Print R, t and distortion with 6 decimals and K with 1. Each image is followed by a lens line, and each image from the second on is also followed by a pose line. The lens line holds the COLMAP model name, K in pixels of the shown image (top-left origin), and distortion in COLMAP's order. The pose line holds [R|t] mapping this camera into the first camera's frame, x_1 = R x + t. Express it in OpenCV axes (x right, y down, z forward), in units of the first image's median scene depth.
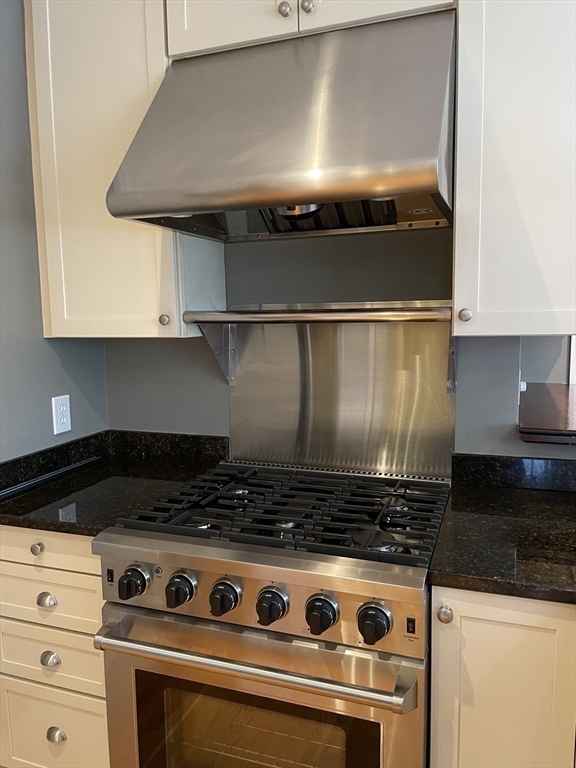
lens RADIAL K [[585.1, 0, 288.6], [0, 585.1, 379.3], [0, 0, 1]] dist [0.103352, -0.141946]
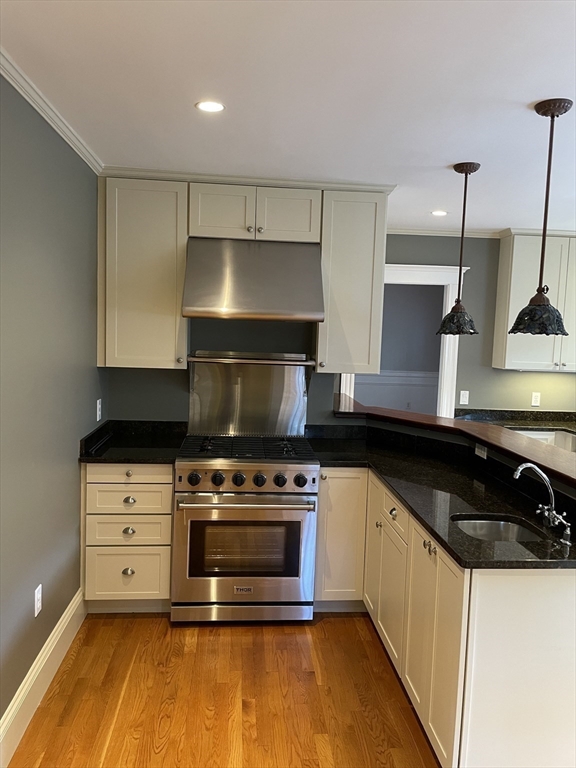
lens RADIAL K [[585.1, 0, 288.6], [0, 585.1, 379.3], [0, 0, 1]] dist [0.103352, -0.141946]
pose [[0.905908, 0.010551, 0.423343, -0.765015], [-0.002667, 0.999812, -0.019212, 0.000501], [-0.423466, 0.016275, 0.905766, -1.027031]]
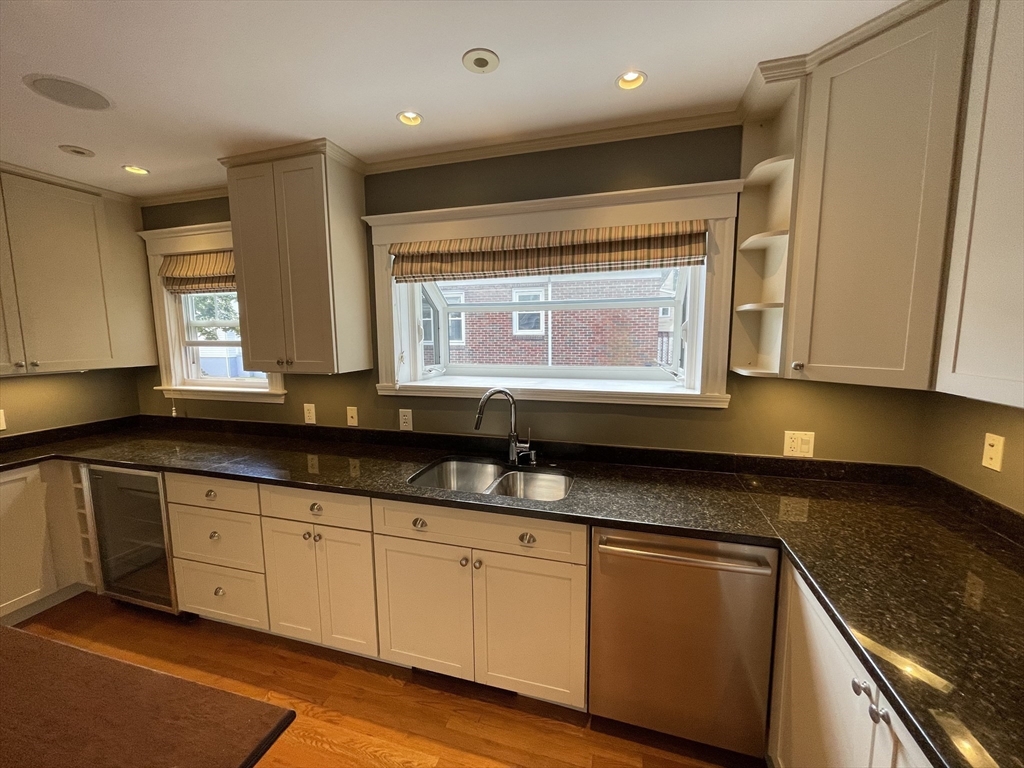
lens RADIAL K [[418.1, 0, 508.5], [0, 418.1, 382.5], [0, 0, 1]] dist [-0.004715, -0.000258]
pose [[-0.054907, -0.100473, 0.993424, 0.231831], [0.117566, 0.987353, 0.106357, -0.032547], [-0.991546, 0.122633, -0.042400, -0.460950]]
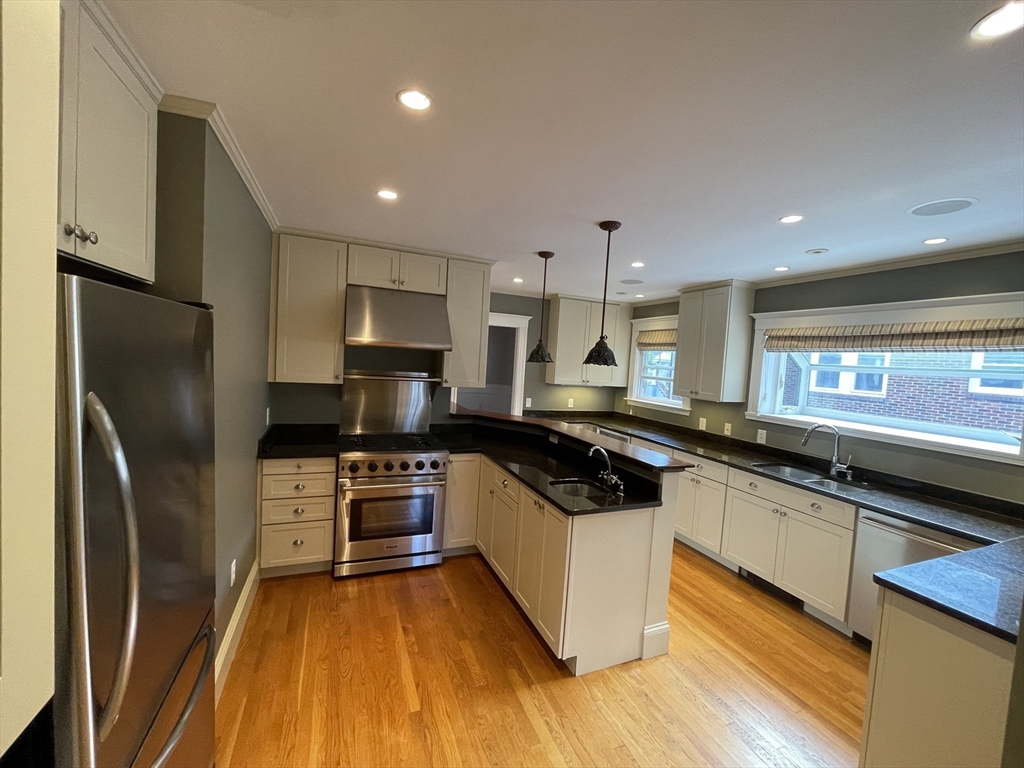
lens RADIAL K [[418.1, 0, 508.5], [0, 418.1, 382.5], [0, 0, 1]] dist [-0.004715, -0.000258]
pose [[0.736802, 0.021584, 0.675764, -0.963237], [0.001516, 0.999435, -0.033575, -0.015416], [-0.676107, 0.025762, 0.736353, -0.932276]]
